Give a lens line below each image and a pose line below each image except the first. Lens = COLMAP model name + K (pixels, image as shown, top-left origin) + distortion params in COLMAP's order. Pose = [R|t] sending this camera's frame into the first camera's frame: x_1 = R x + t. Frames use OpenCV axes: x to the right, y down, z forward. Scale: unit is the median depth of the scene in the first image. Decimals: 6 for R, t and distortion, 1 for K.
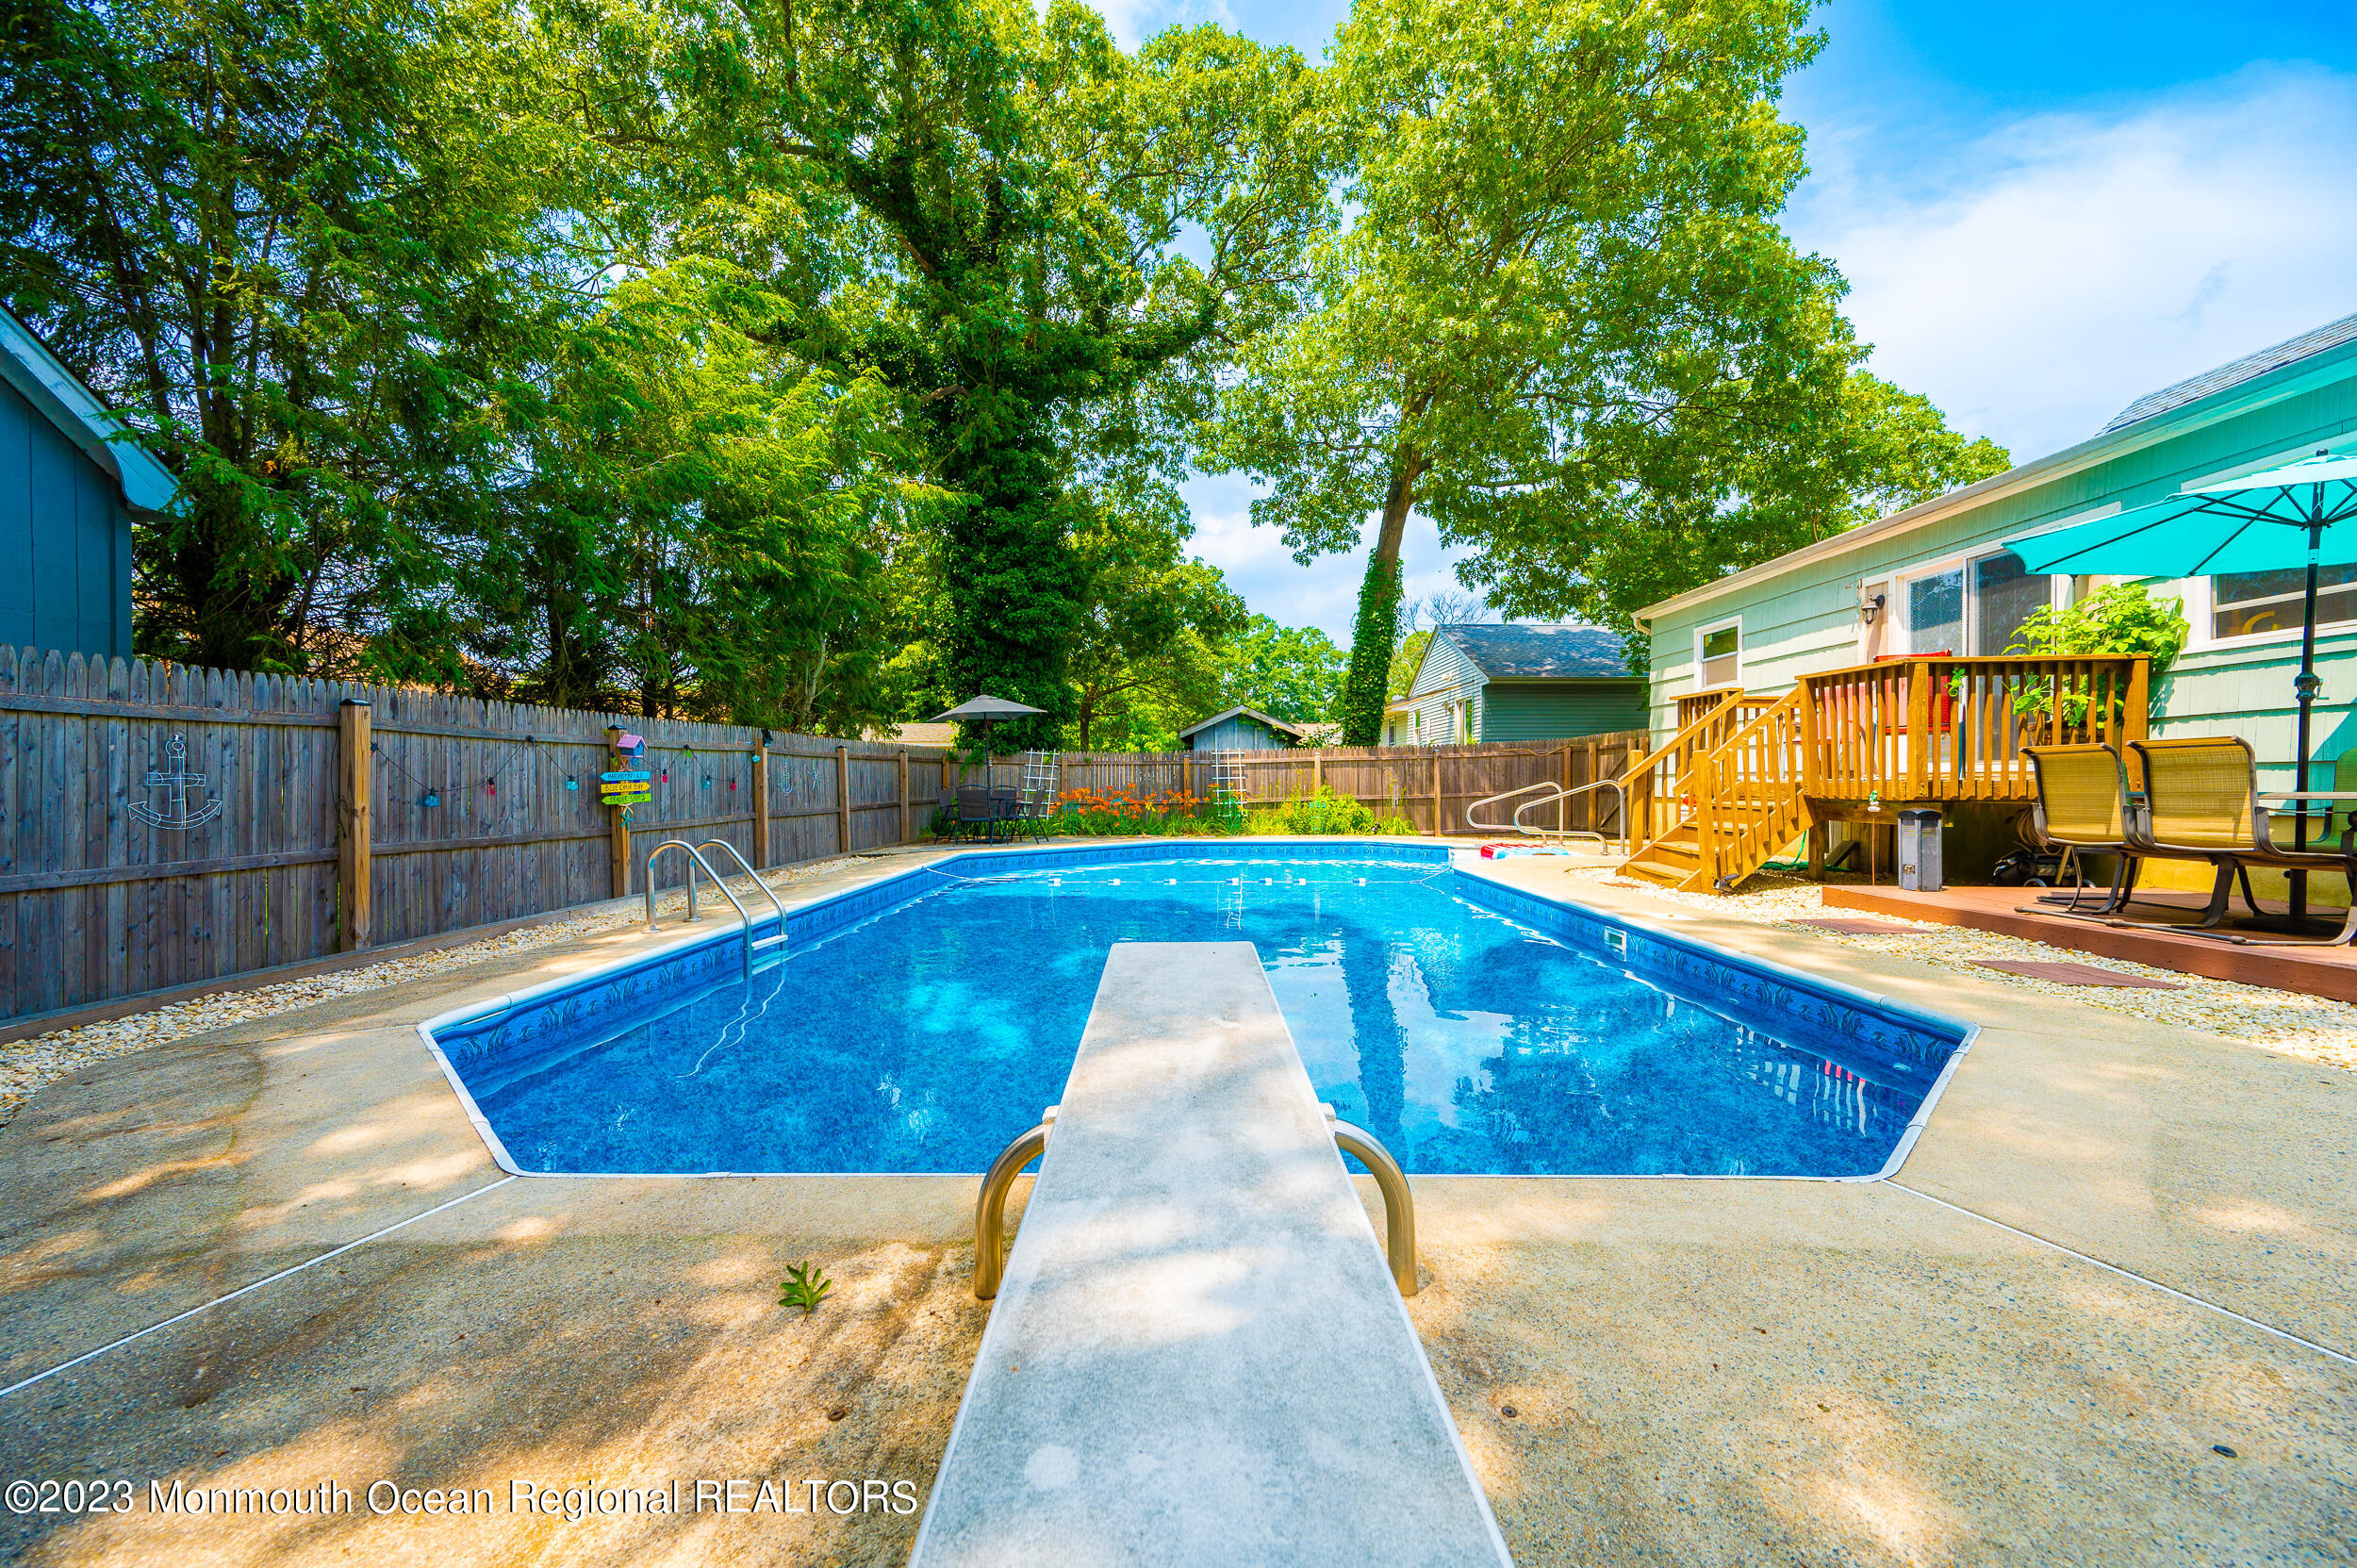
lens RADIAL K [[925.5, 0, 1178.5], [0, 925.5, 784.0], [0, 0, 1]] dist [0.001496, 0.000120]
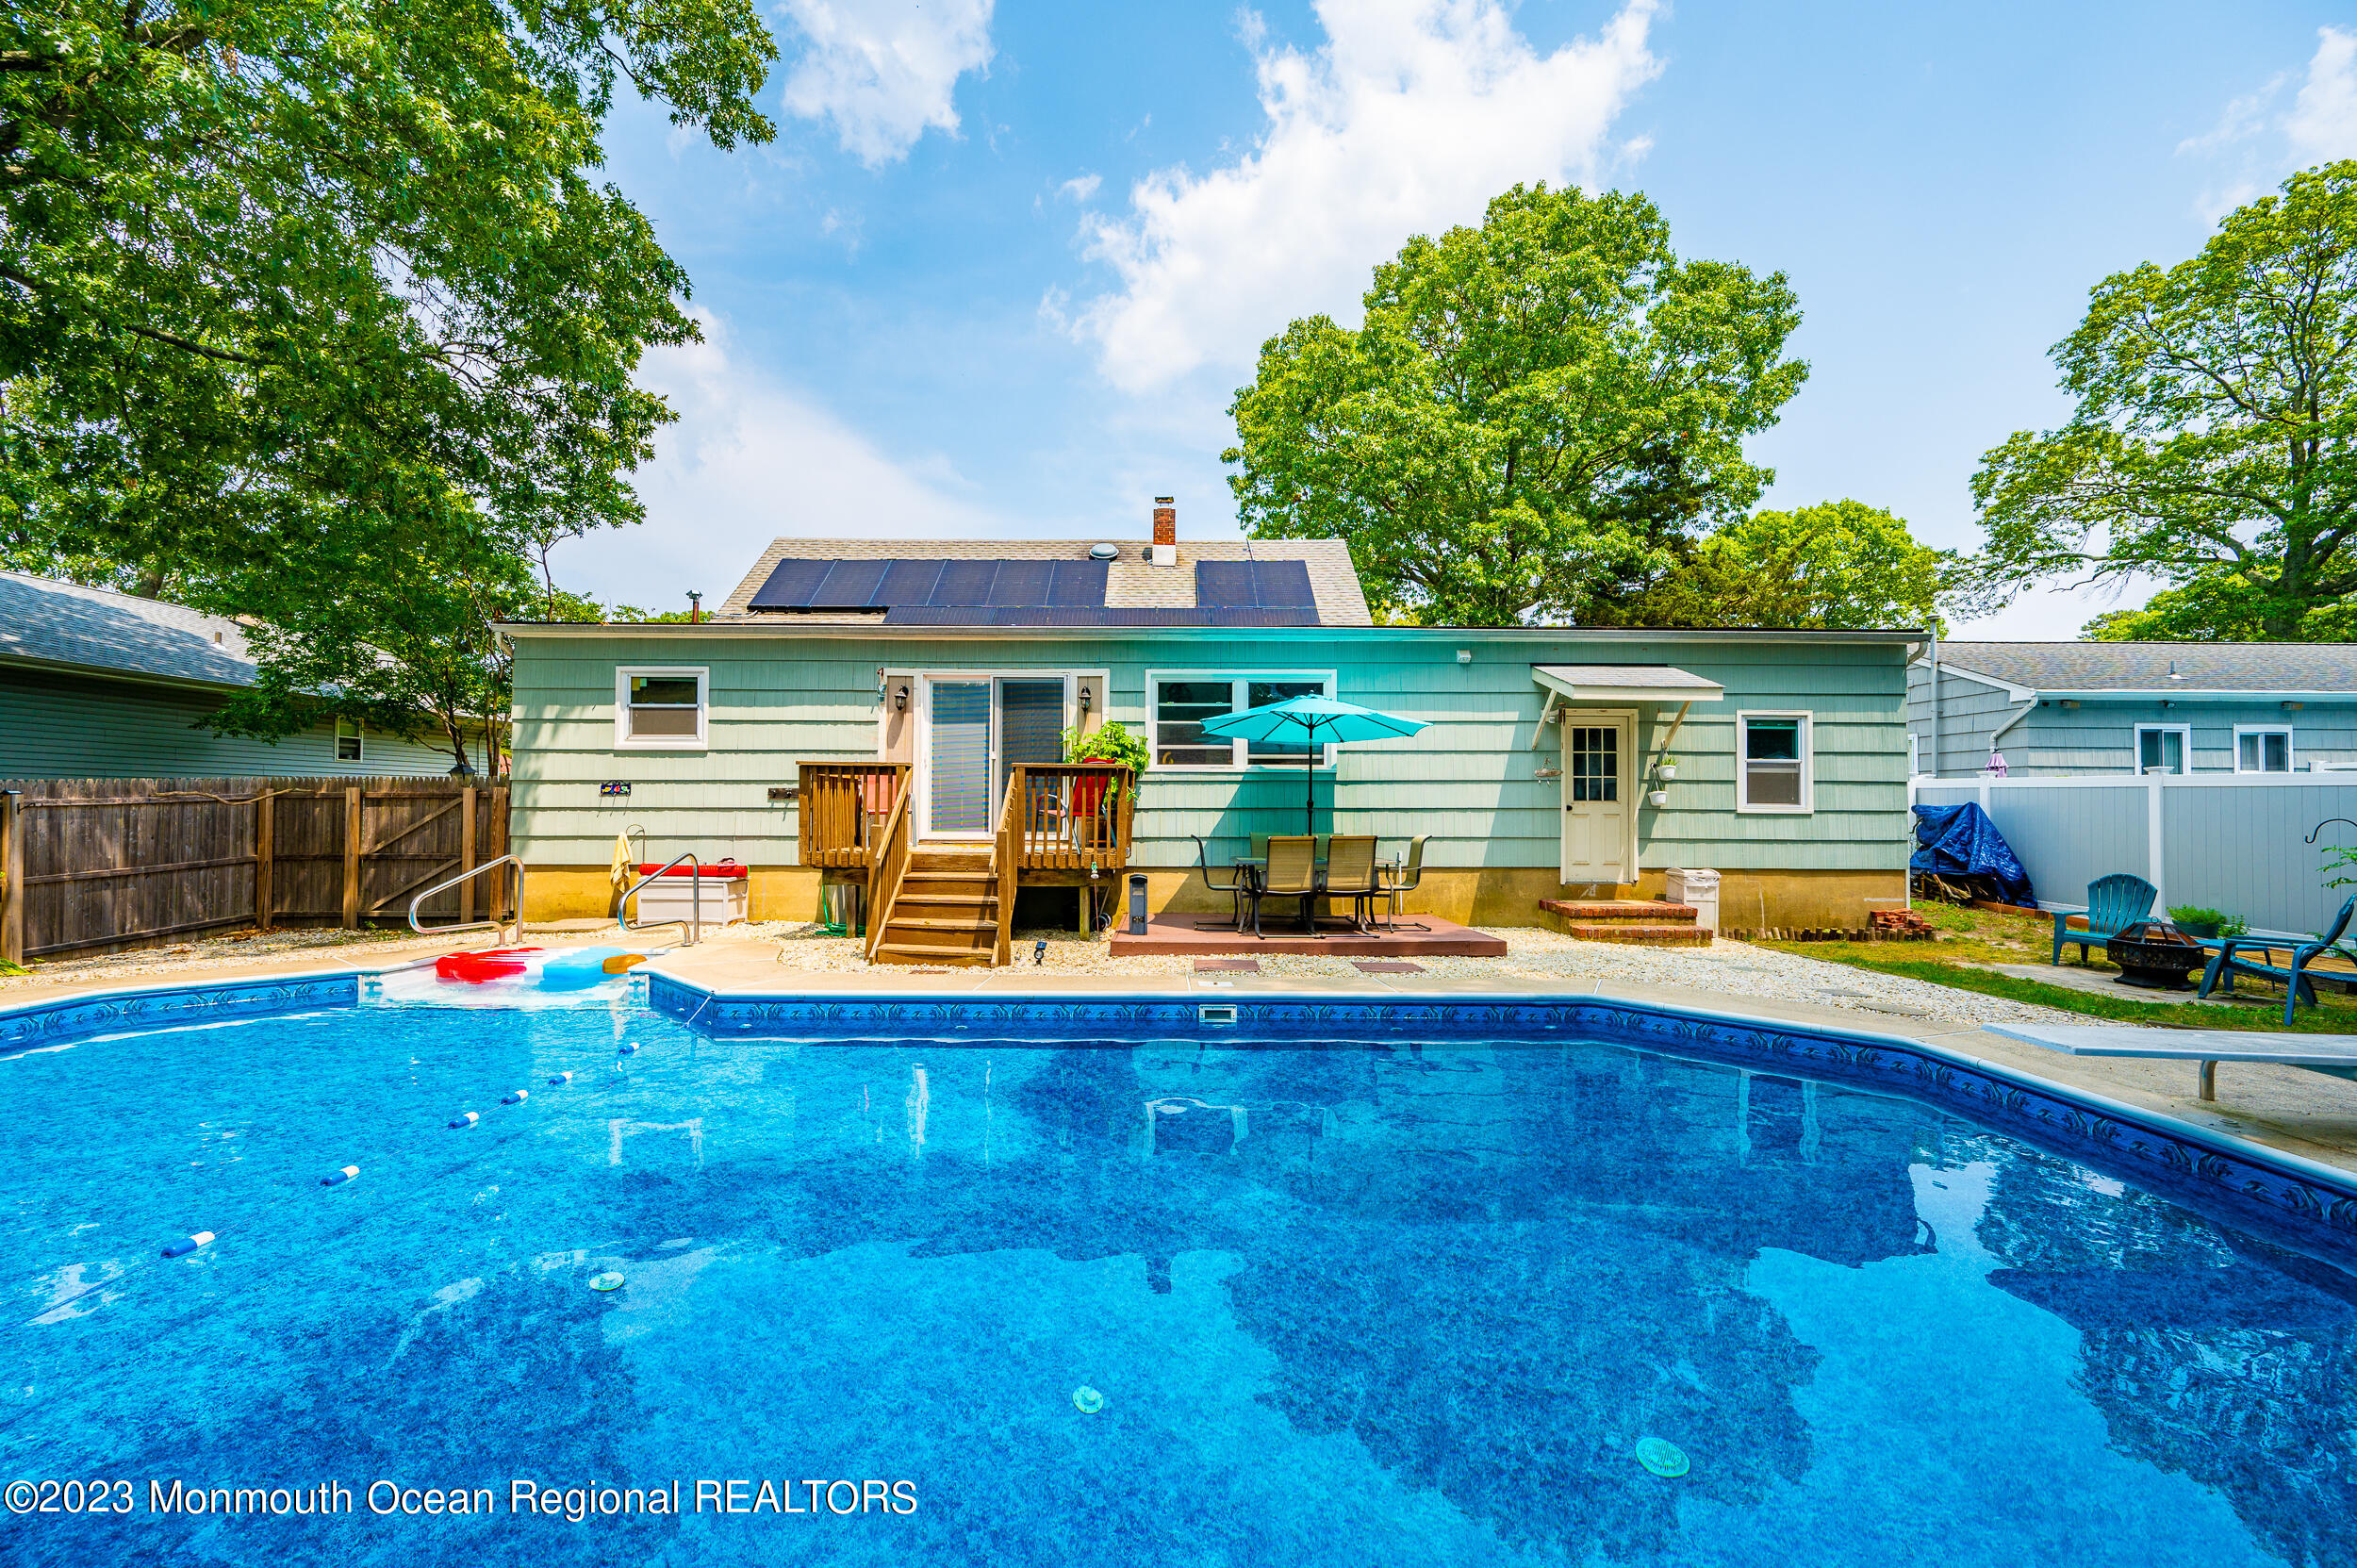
lens RADIAL K [[914.4, 0, 1179.8], [0, 914.4, 799.2], [0, 0, 1]] dist [-0.000464, -0.000166]
pose [[-0.007427, 0.011181, 0.999910, -0.248284], [-0.001587, 0.999936, -0.011193, -0.031220], [-0.999971, -0.001670, -0.007409, 0.415225]]
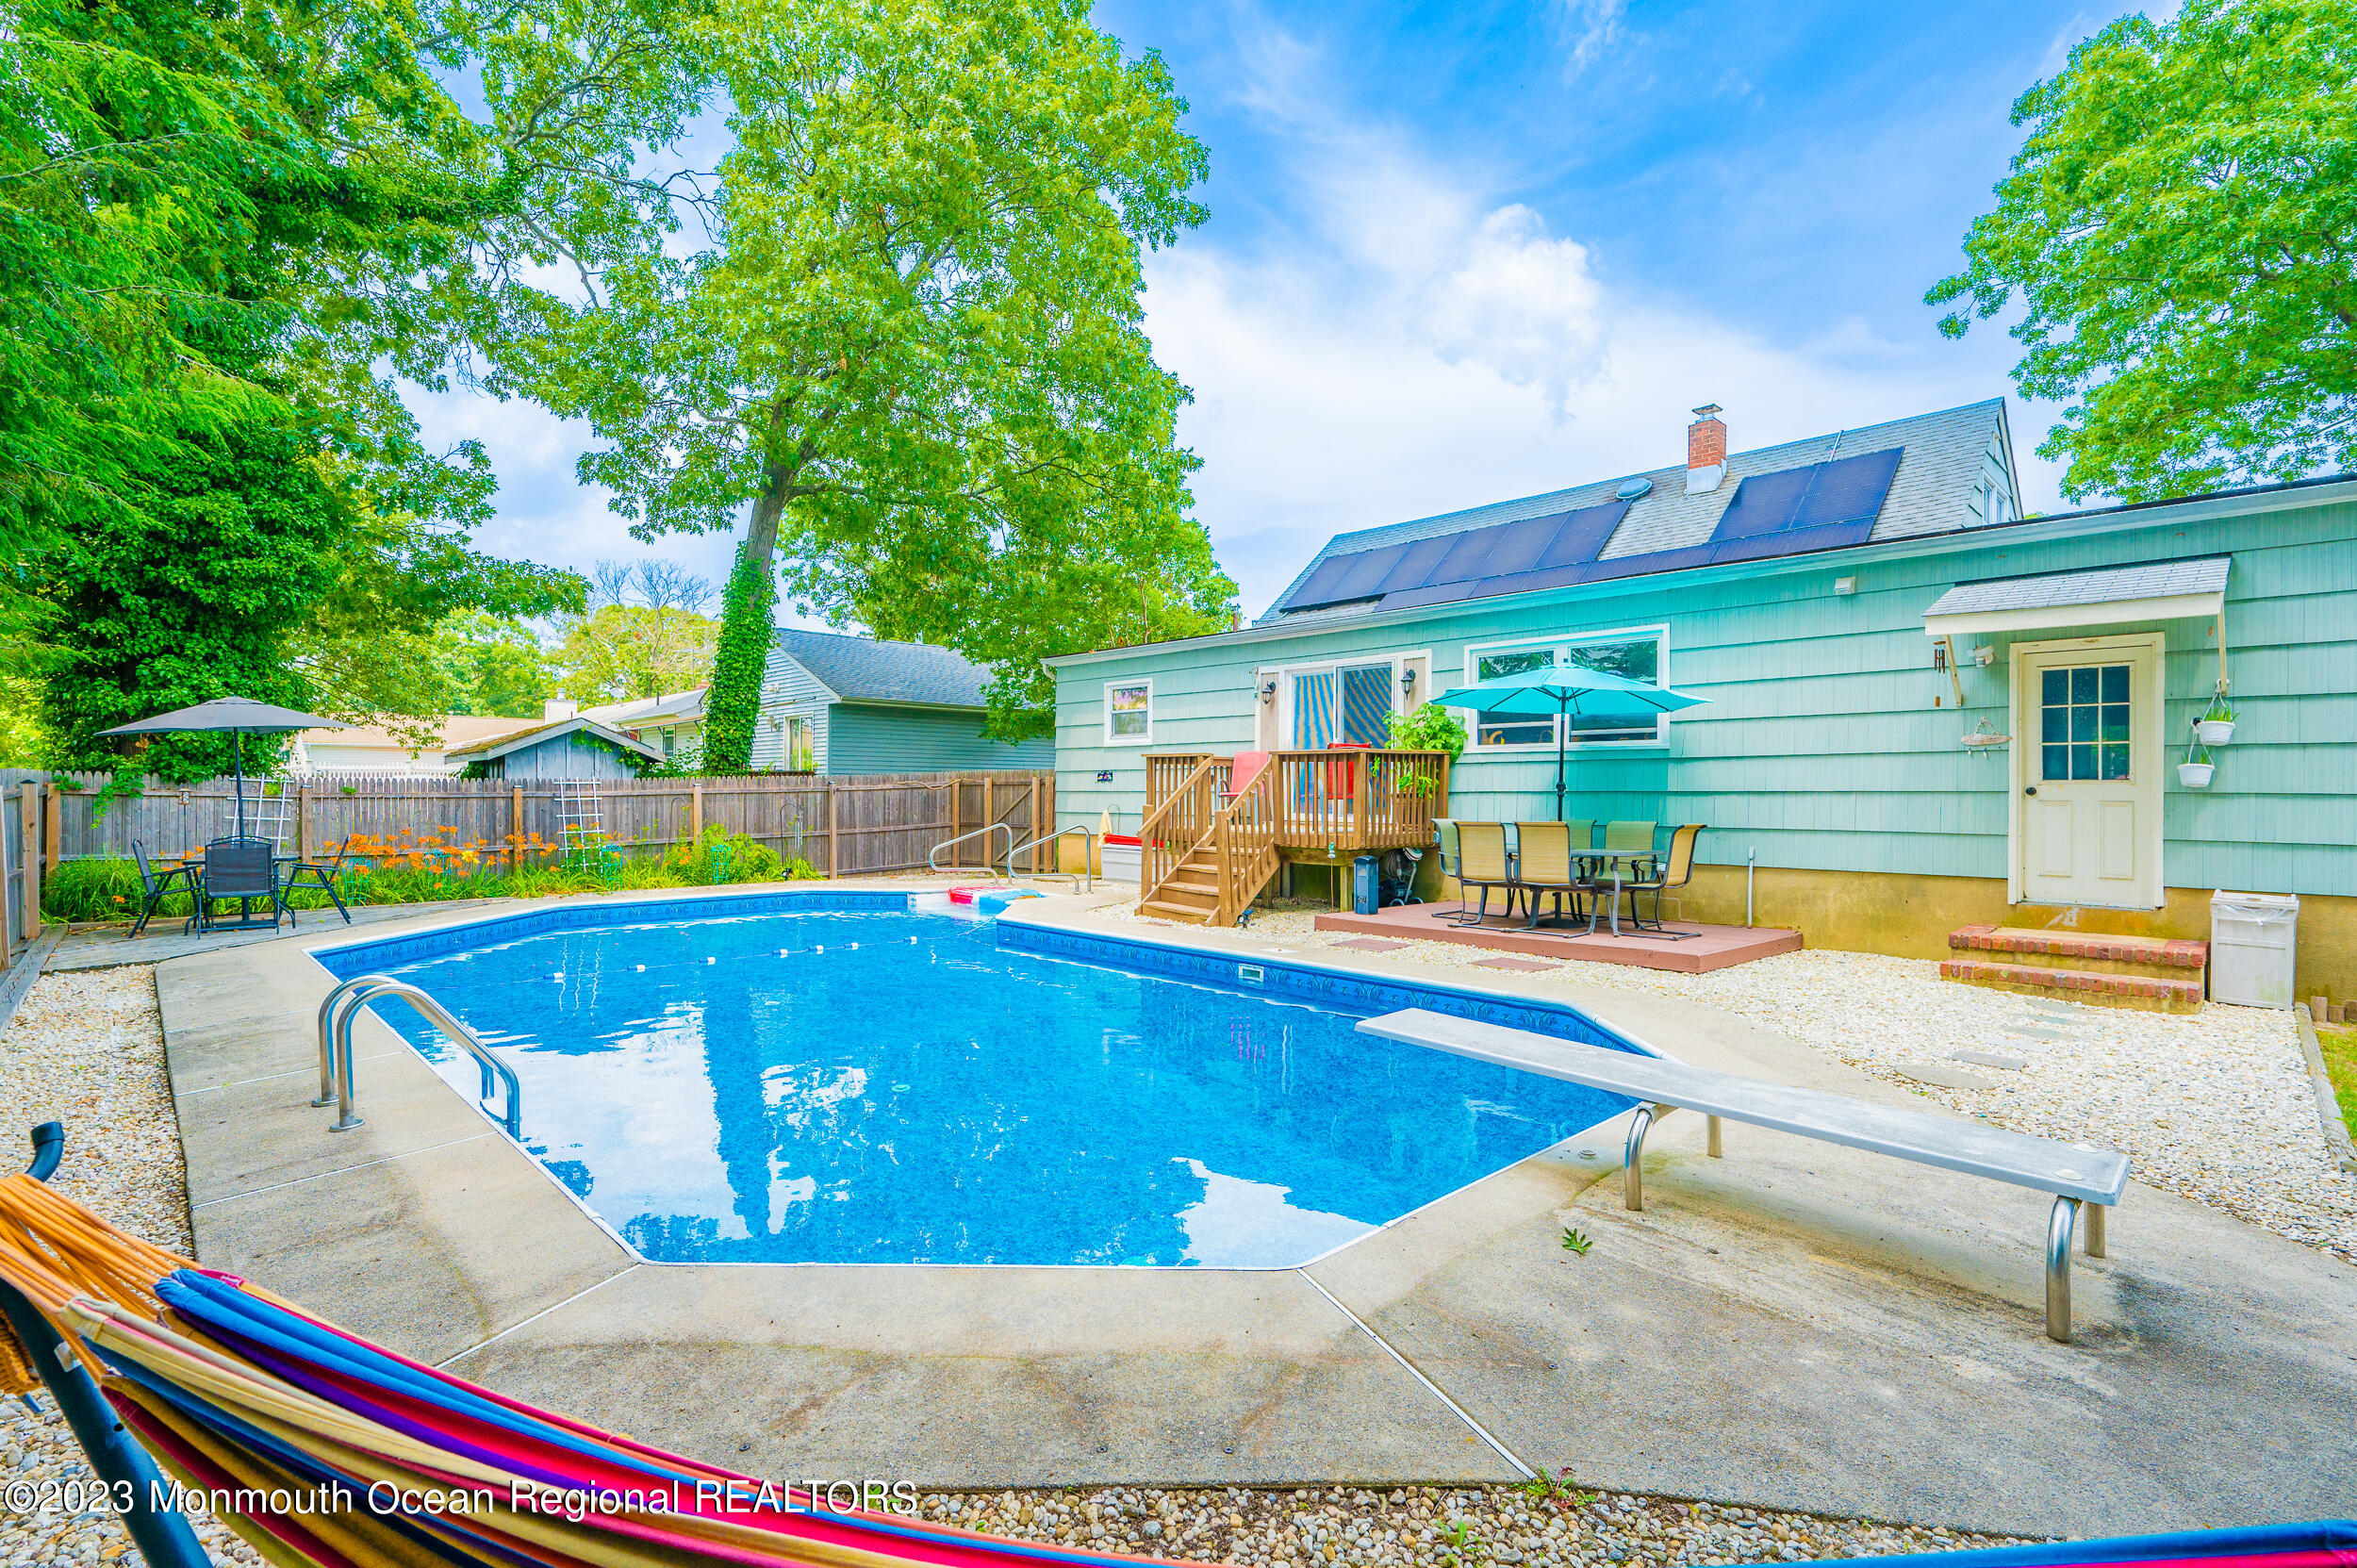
lens RADIAL K [[1081.4, 0, 1178.5], [0, 1081.4, 784.0], [0, 0, 1]] dist [0.001296, -0.000047]
pose [[0.714590, 0.009309, 0.699482, -0.246549], [-0.004416, 0.999952, -0.008797, -0.029775], [-0.699530, 0.003197, 0.714596, 0.007500]]
